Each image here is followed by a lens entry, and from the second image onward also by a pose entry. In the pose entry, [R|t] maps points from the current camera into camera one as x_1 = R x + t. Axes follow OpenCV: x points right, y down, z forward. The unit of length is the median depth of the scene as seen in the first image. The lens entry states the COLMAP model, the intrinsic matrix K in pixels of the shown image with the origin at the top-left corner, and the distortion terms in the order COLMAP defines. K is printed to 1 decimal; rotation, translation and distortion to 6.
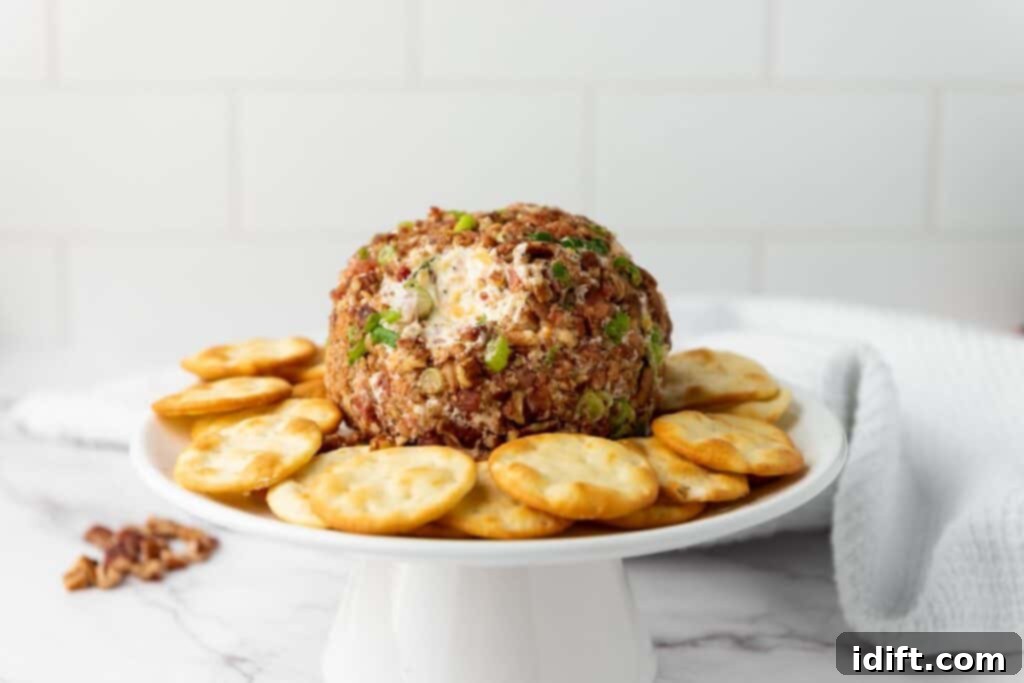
lens RADIAL K [[1049.4, 0, 510.3], [0, 1049.4, 341.5], [0, 0, 1]] dist [-0.090069, 0.000000]
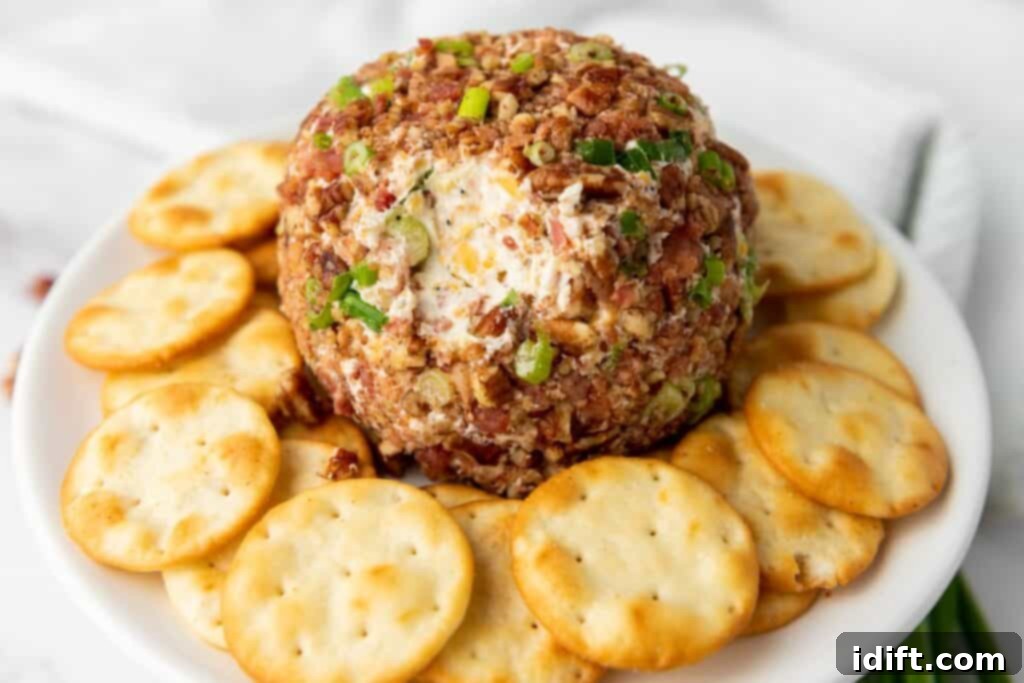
lens RADIAL K [[1049.4, 0, 513.9], [0, 1049.4, 341.4], [0, 0, 1]] dist [-0.090069, 0.000000]
pose [[0.999645, -0.007871, 0.025438, -0.040525], [-0.001530, 0.936756, 0.349979, -0.220424], [-0.026584, -0.349894, 0.936412, 0.372662]]
